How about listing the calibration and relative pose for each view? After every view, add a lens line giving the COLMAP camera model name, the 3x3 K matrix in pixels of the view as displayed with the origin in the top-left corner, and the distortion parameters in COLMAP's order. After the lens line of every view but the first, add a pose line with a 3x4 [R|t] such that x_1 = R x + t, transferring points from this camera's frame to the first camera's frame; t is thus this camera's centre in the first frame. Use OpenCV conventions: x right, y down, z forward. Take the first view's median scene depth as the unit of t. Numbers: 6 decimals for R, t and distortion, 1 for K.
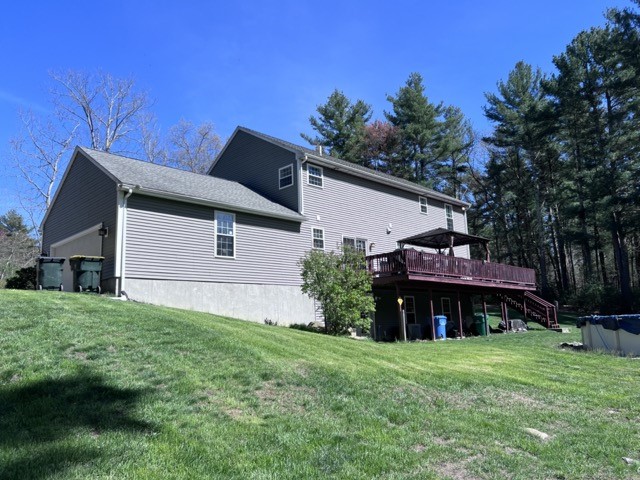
lens RADIAL K [[484.1, 0, 319.9], [0, 484.1, 239.0], [0, 0, 1]] dist [0.061925, -0.047032]
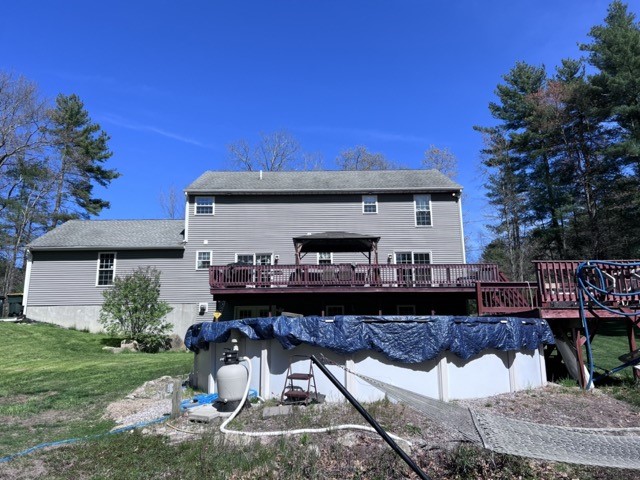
lens RADIAL K [[484.1, 0, 320.1], [0, 484.1, 241.2], [0, 0, 1]] dist [0.061925, -0.047032]
pose [[0.713728, -0.128460, -0.688543, 0.981241], [0.116502, 0.991117, -0.064146, 0.058902], [0.690667, -0.034434, 0.722353, 0.363110]]
